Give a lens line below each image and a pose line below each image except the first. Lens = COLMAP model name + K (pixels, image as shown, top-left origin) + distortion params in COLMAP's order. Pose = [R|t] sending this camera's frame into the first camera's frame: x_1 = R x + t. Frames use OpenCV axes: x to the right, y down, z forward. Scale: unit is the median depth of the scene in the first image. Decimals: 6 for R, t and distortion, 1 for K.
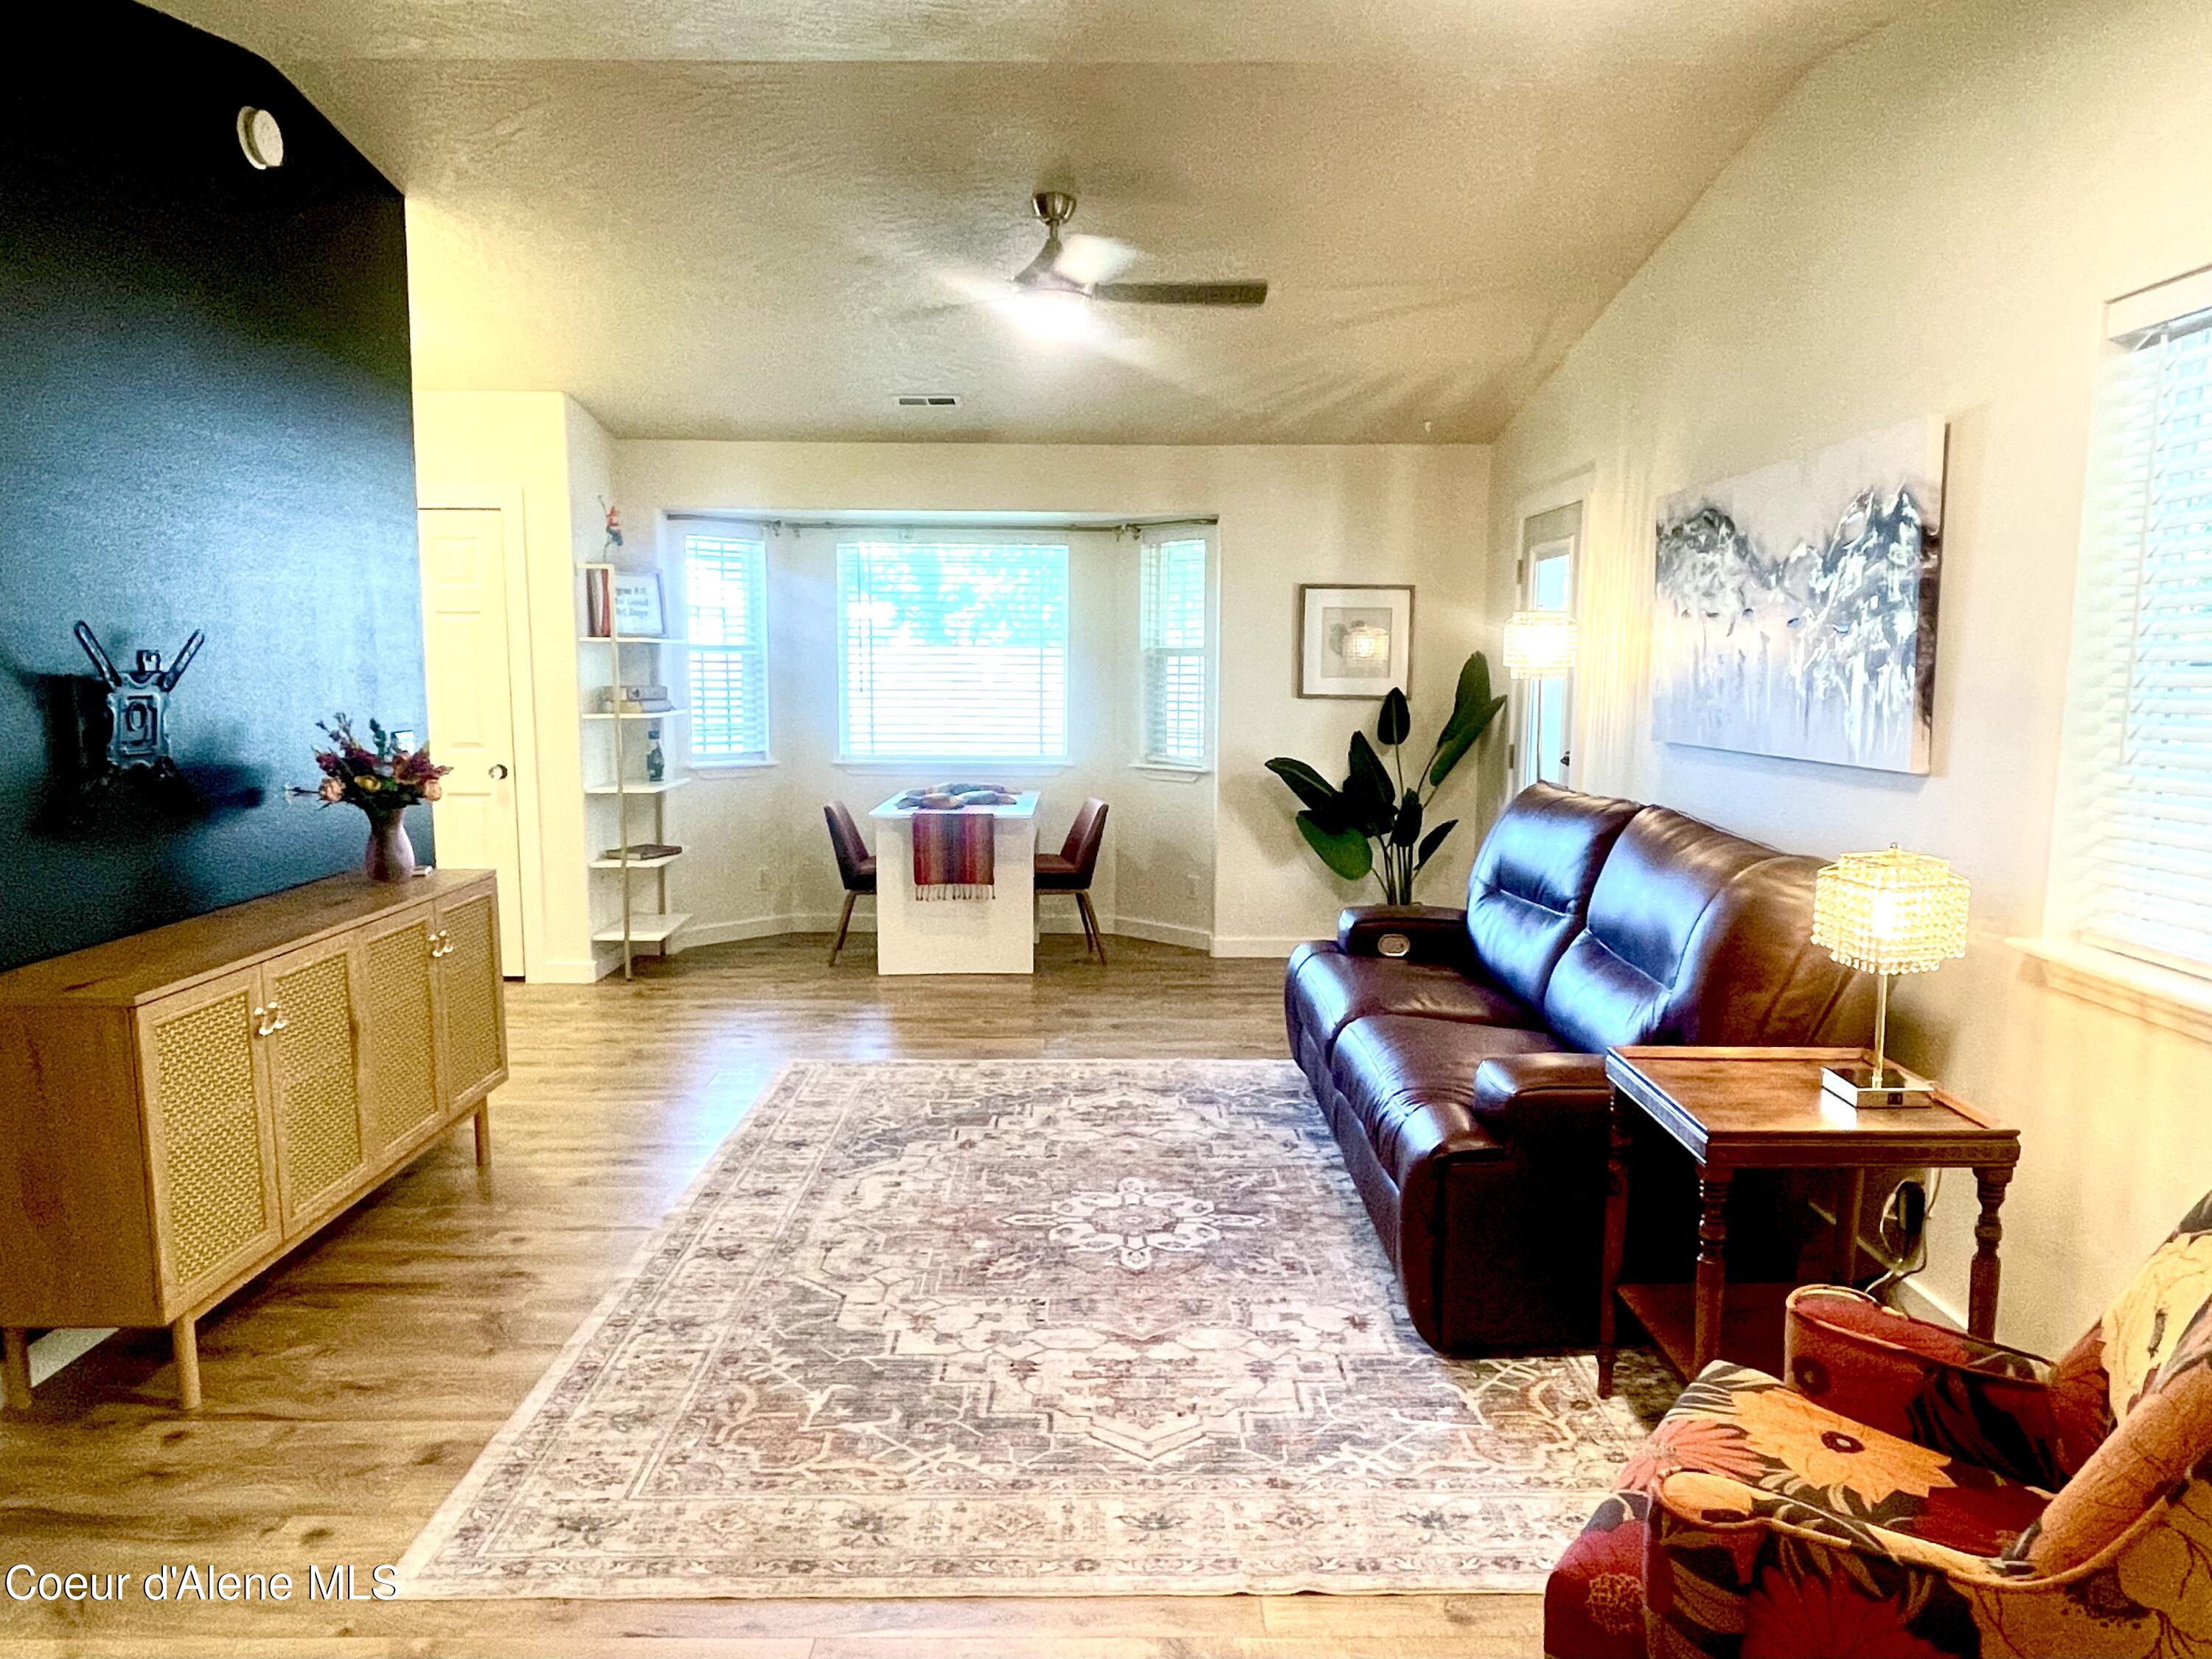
lens RADIAL K [[1443.4, 0, 1107.2], [0, 1443.4, 840.3], [0, 0, 1]] dist [-0.006057, -0.000287]
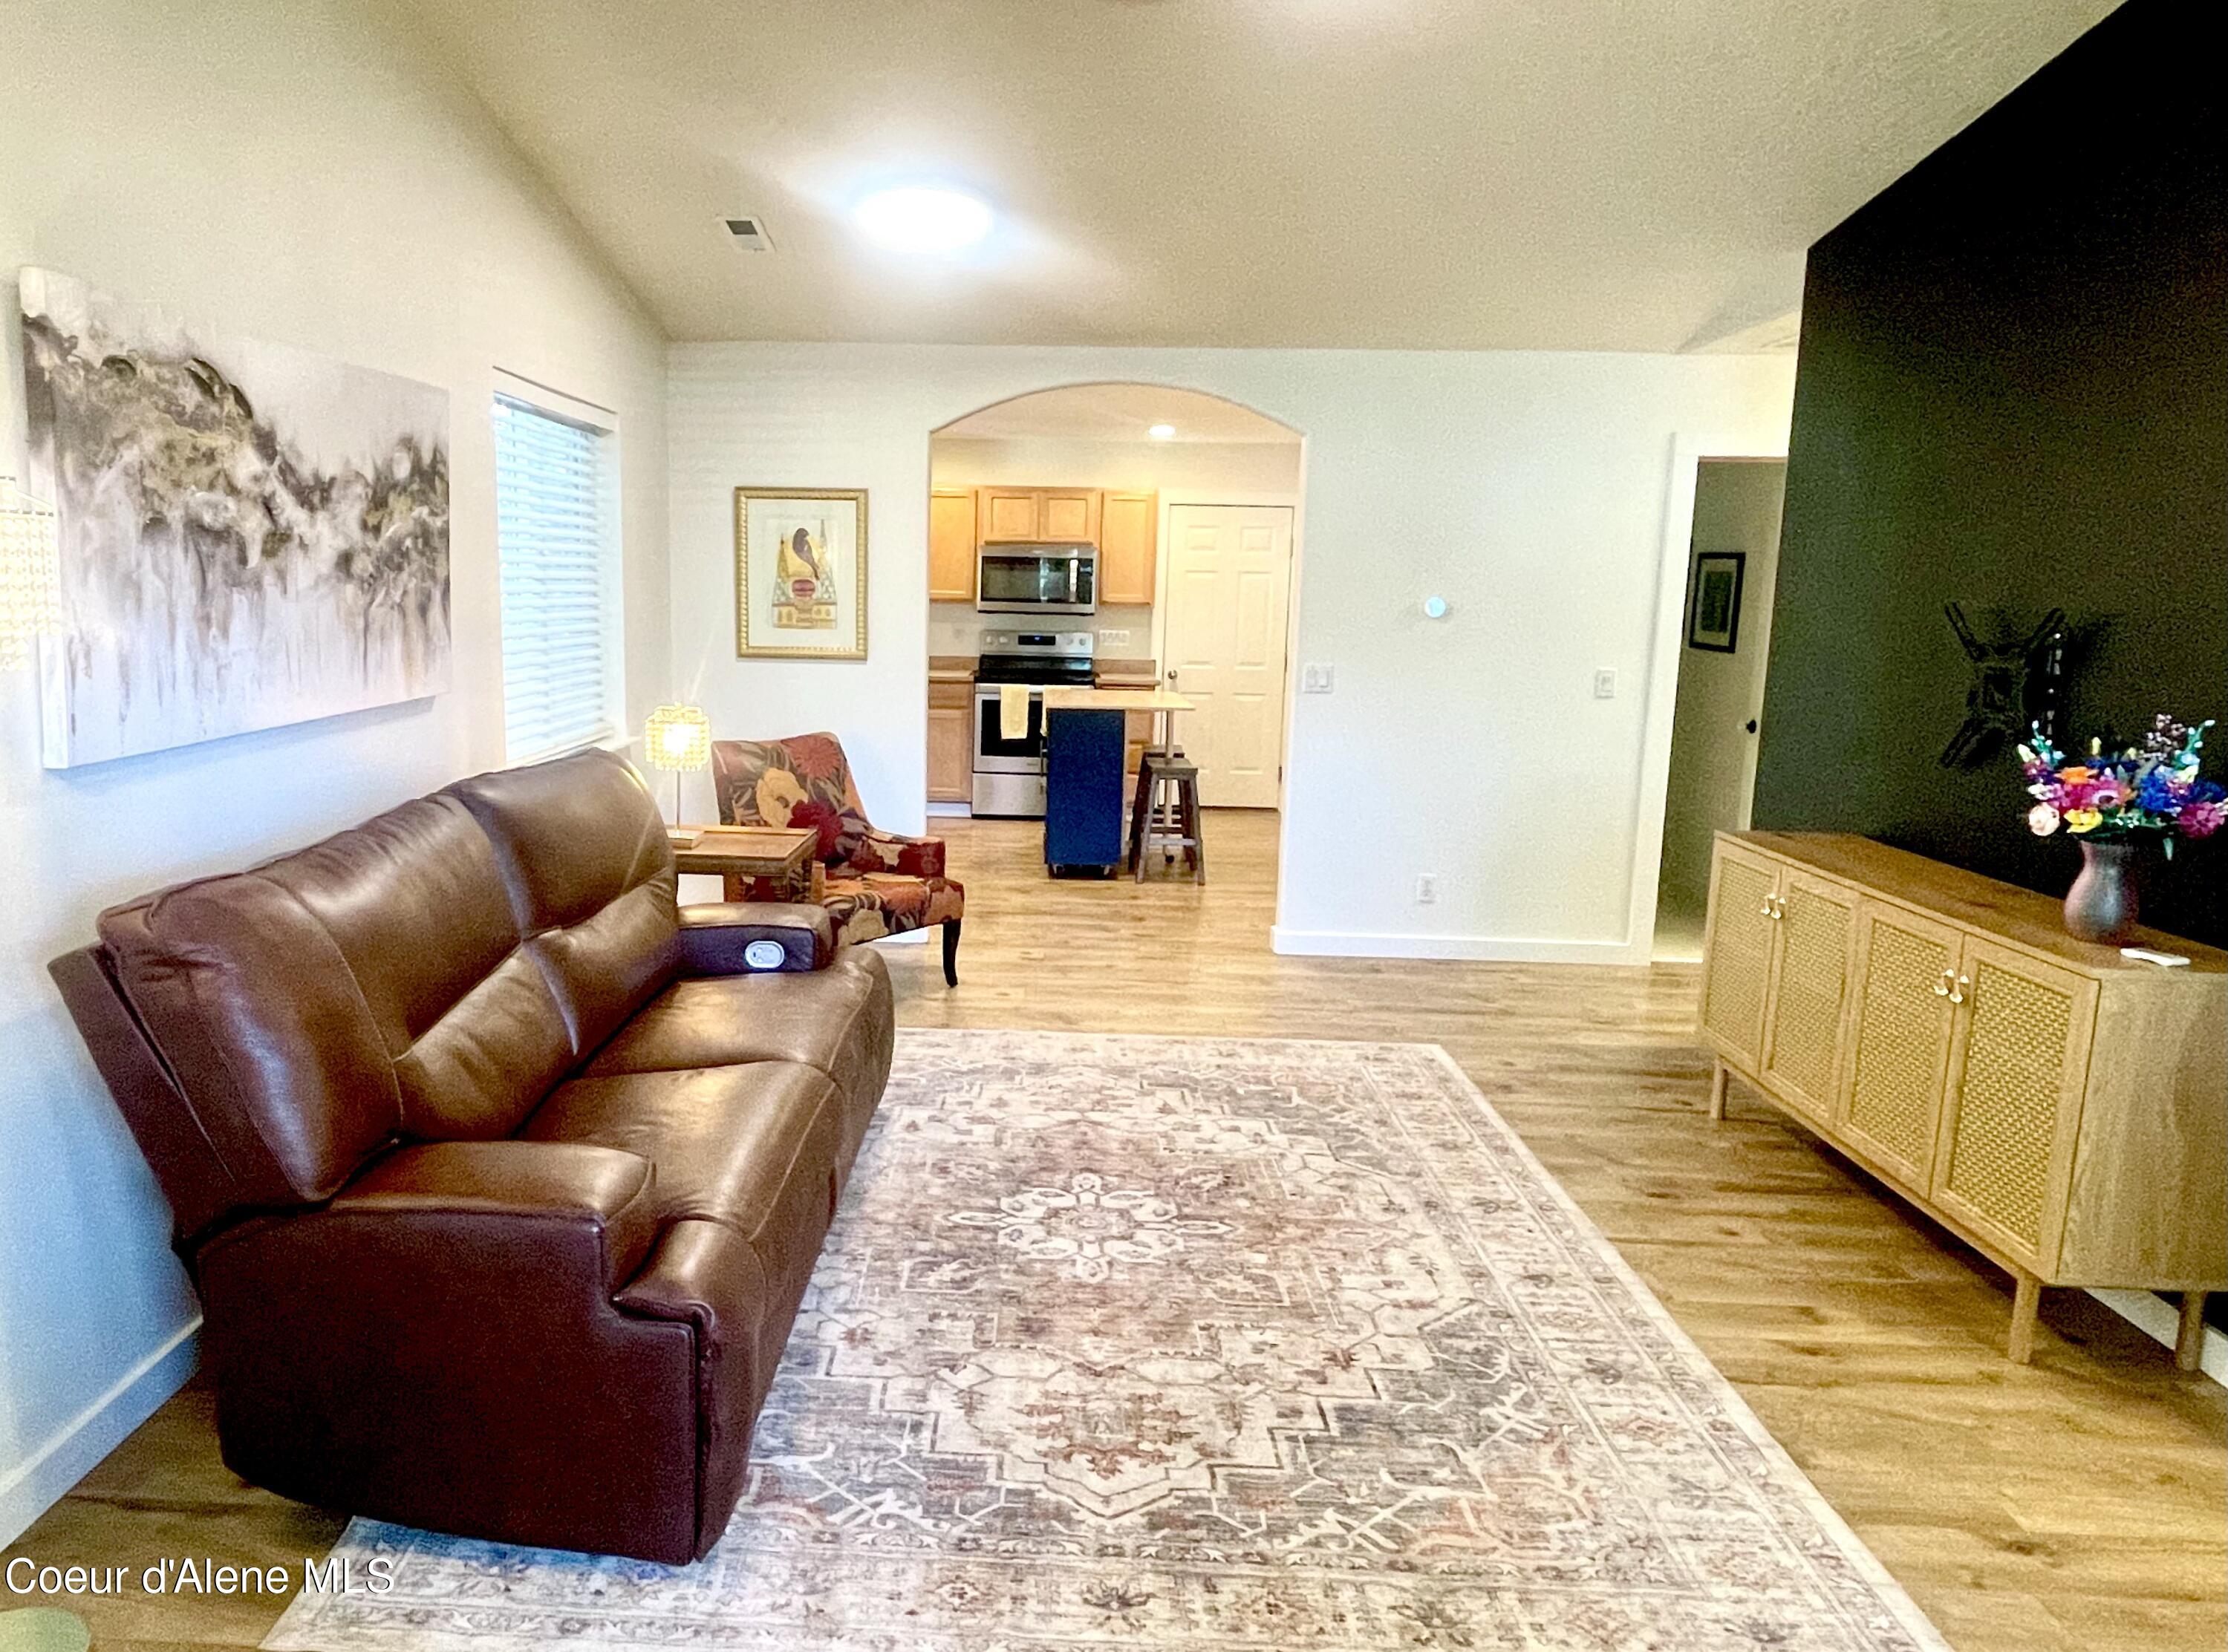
lens RADIAL K [[1453.6, 0, 1107.0], [0, 1453.6, 806.9], [0, 0, 1]] dist [-0.006057, -0.000287]
pose [[-0.999322, -0.016227, -0.033062, 0.043500], [-0.024607, 0.962105, 0.271567, -0.252600], [0.027402, 0.272196, -0.961852, 1.884823]]
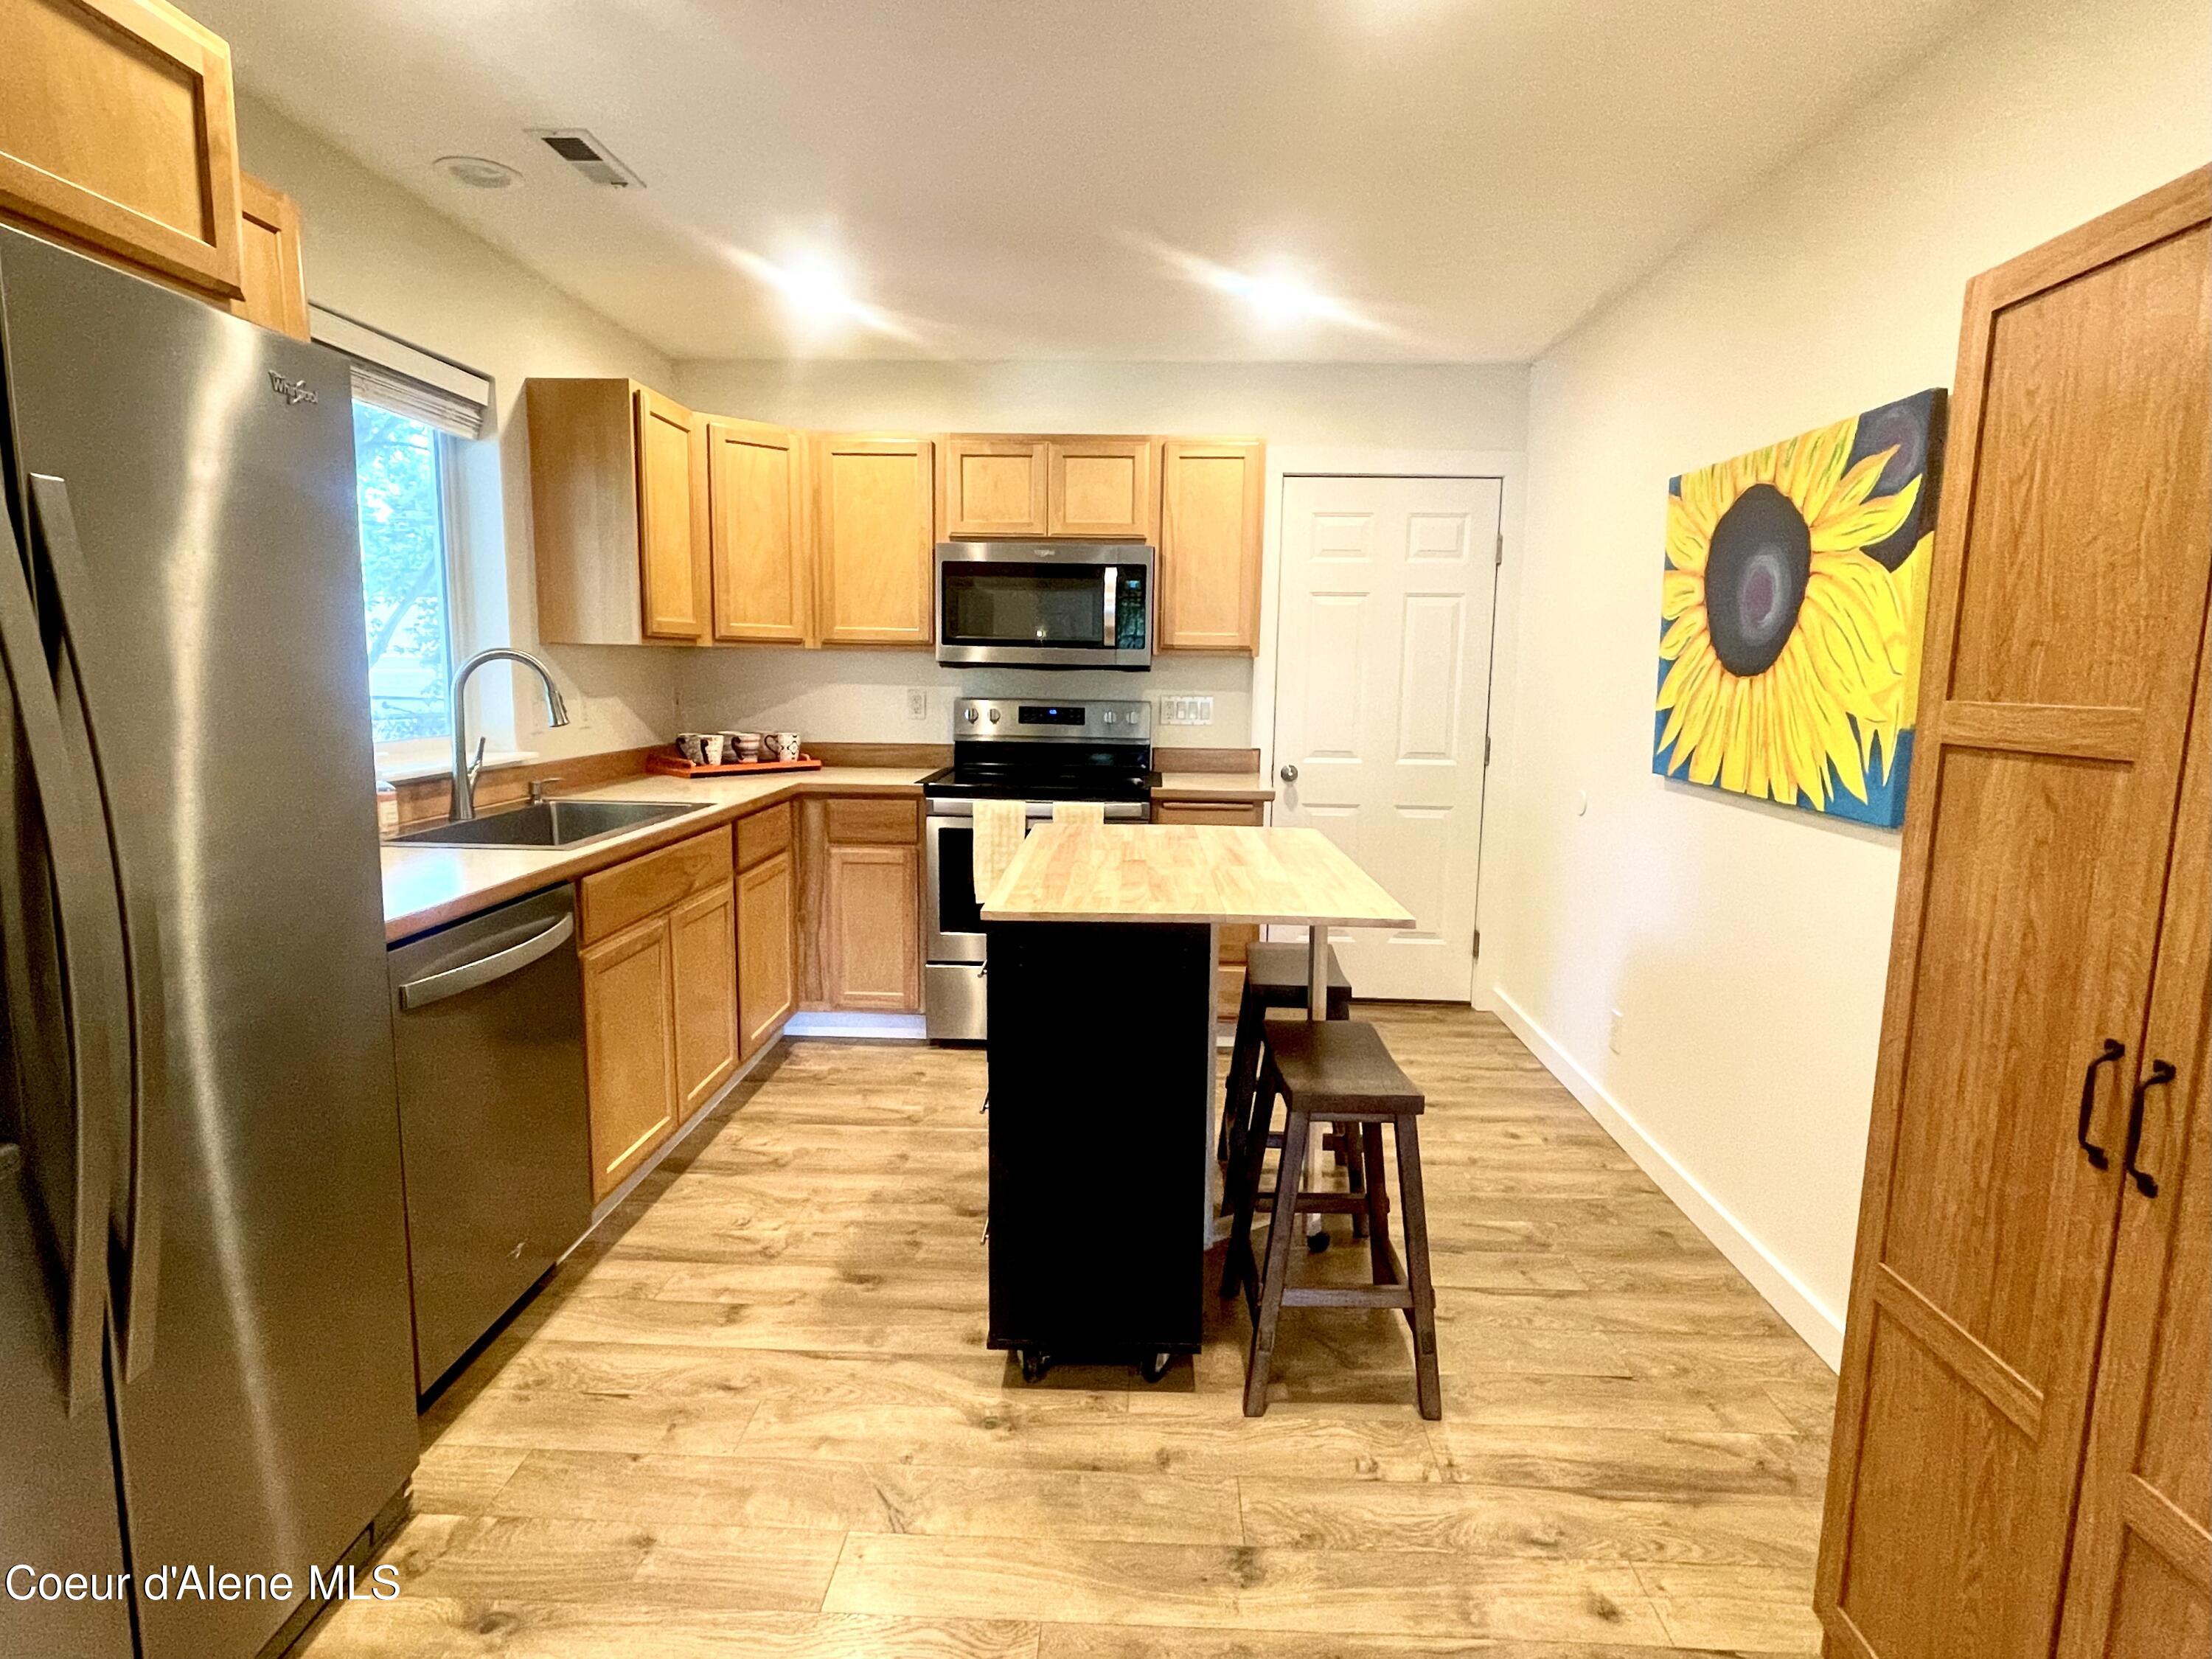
lens RADIAL K [[1109.1, 0, 1116.6], [0, 1109.1, 827.8], [0, 0, 1]] dist [0.000413, -0.000002]
pose [[-0.999361, -0.017371, 0.031228, 0.023927], [-0.008063, 0.960966, 0.276548, -0.181469], [-0.034813, 0.276120, -0.960493, 1.408685]]
